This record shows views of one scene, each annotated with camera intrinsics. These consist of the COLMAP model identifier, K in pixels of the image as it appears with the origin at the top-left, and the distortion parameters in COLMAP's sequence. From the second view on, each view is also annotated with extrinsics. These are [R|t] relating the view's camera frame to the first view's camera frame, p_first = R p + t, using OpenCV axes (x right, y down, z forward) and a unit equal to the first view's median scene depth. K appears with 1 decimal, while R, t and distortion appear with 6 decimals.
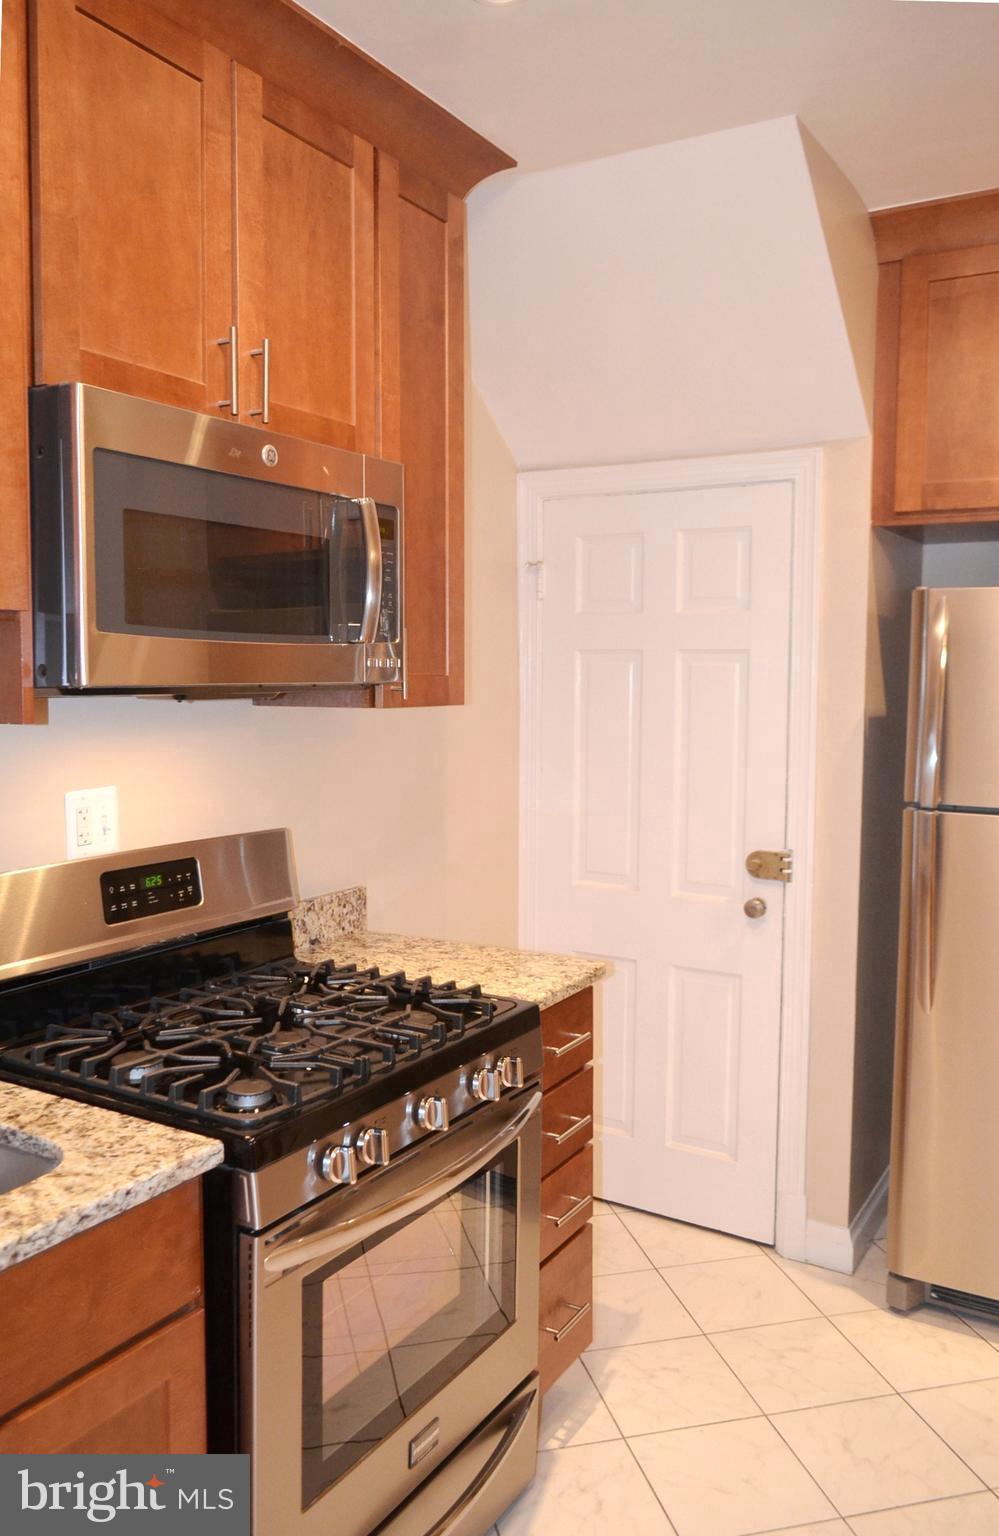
lens RADIAL K [[1201.2, 0, 490.7], [0, 1201.2, 748.0], [0, 0, 1]] dist [-0.002647, -0.003439]
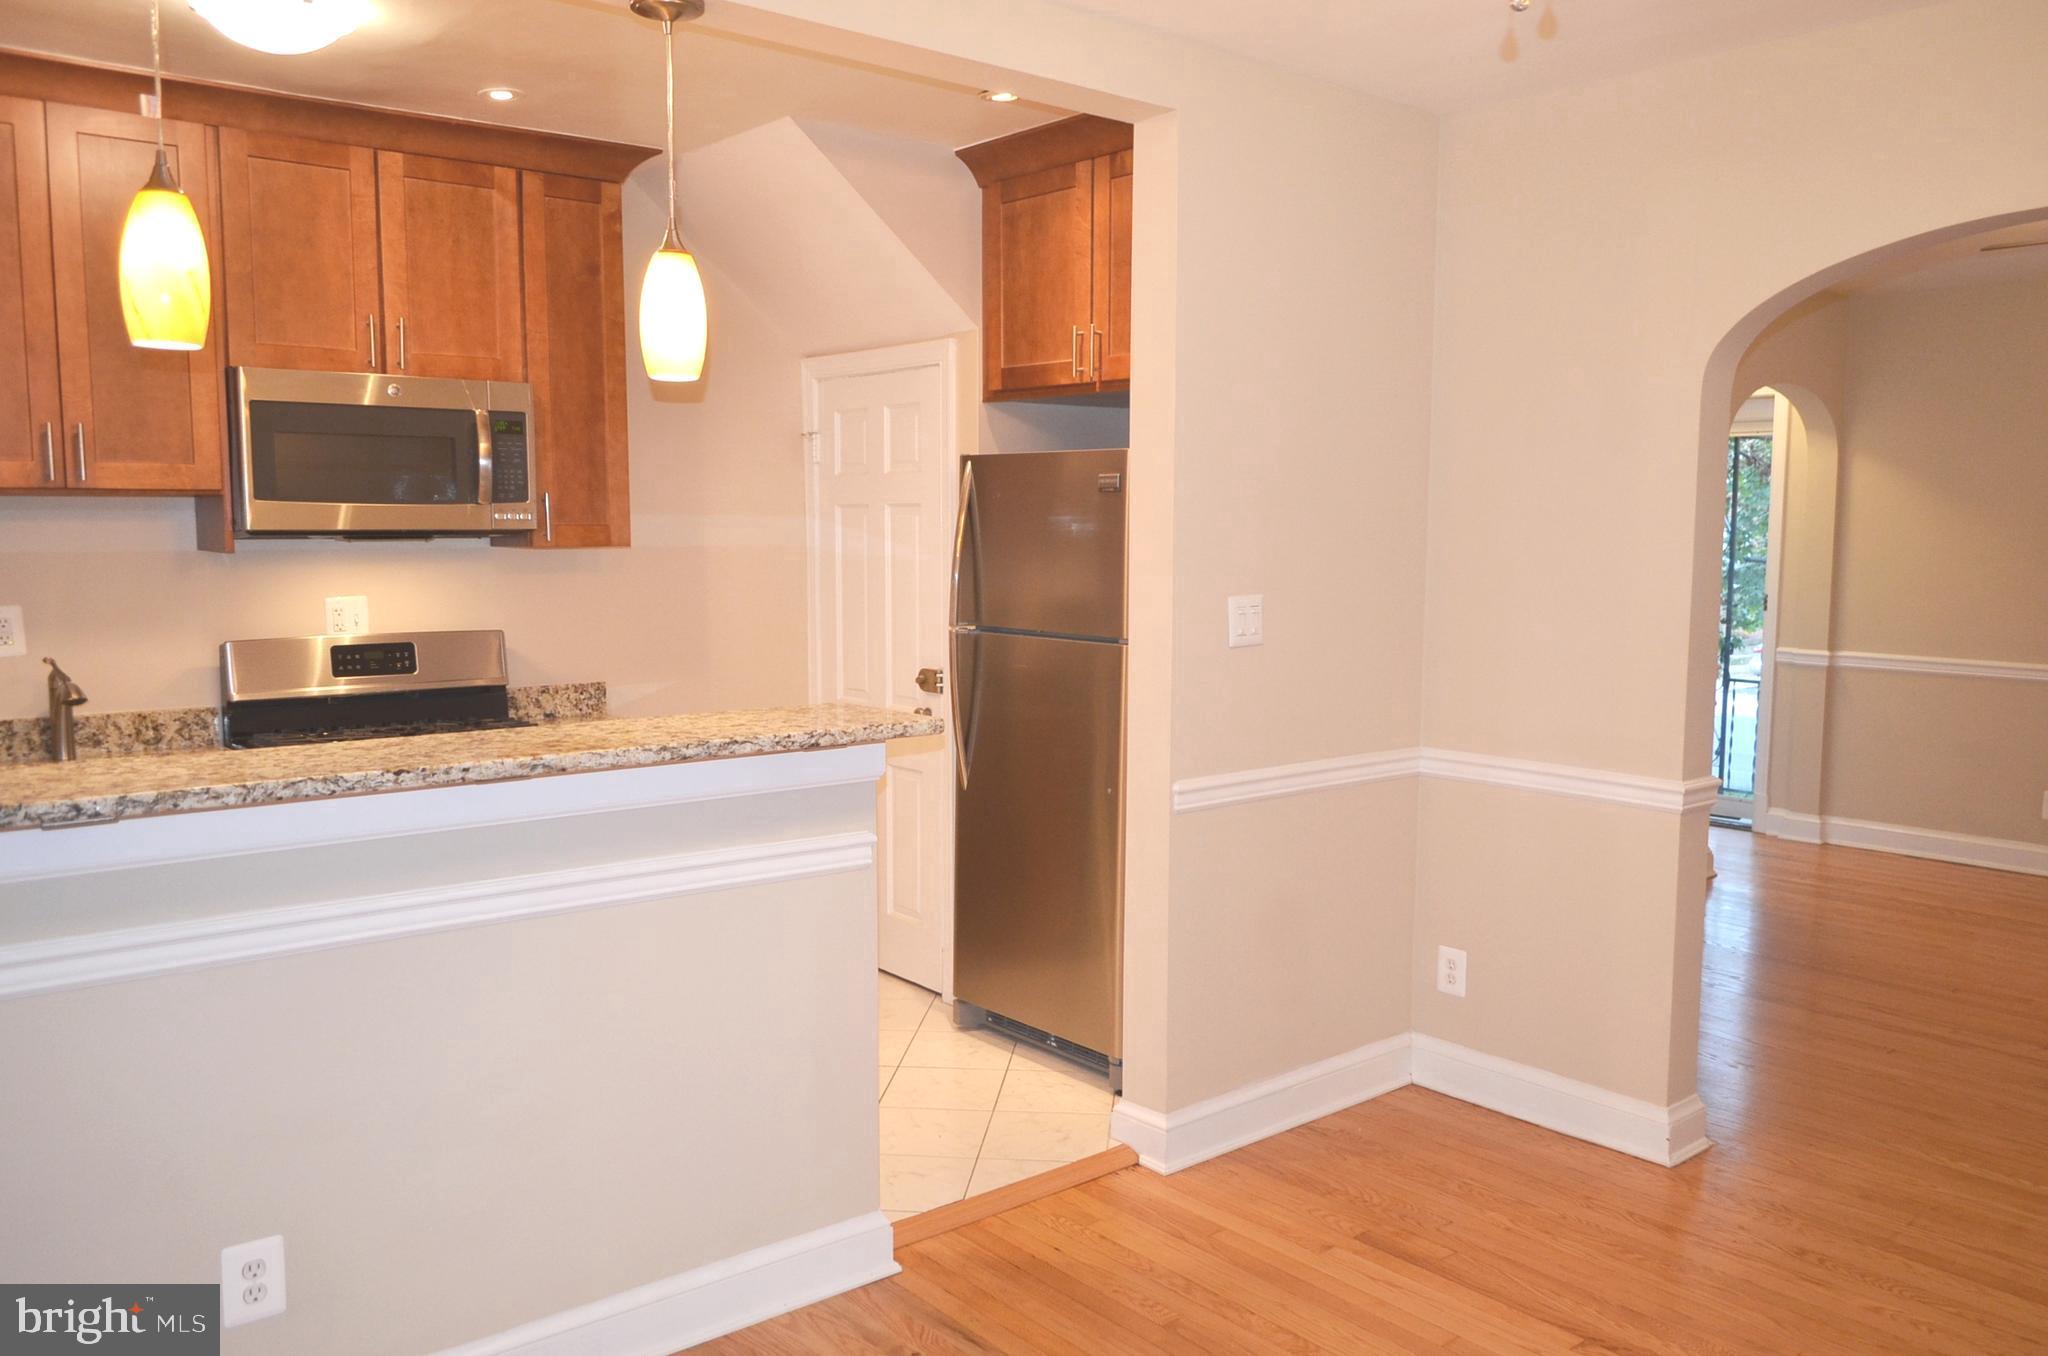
lens RADIAL K [[1579.1, 0, 1050.6], [0, 1579.1, 678.9], [0, 0, 1]] dist [-0.005842, -0.004759]
pose [[0.948080, 0.026809, -0.316899, 0.921311], [-0.016639, 0.999257, 0.034754, 0.041126], [0.317595, -0.027676, 0.947822, -0.523025]]
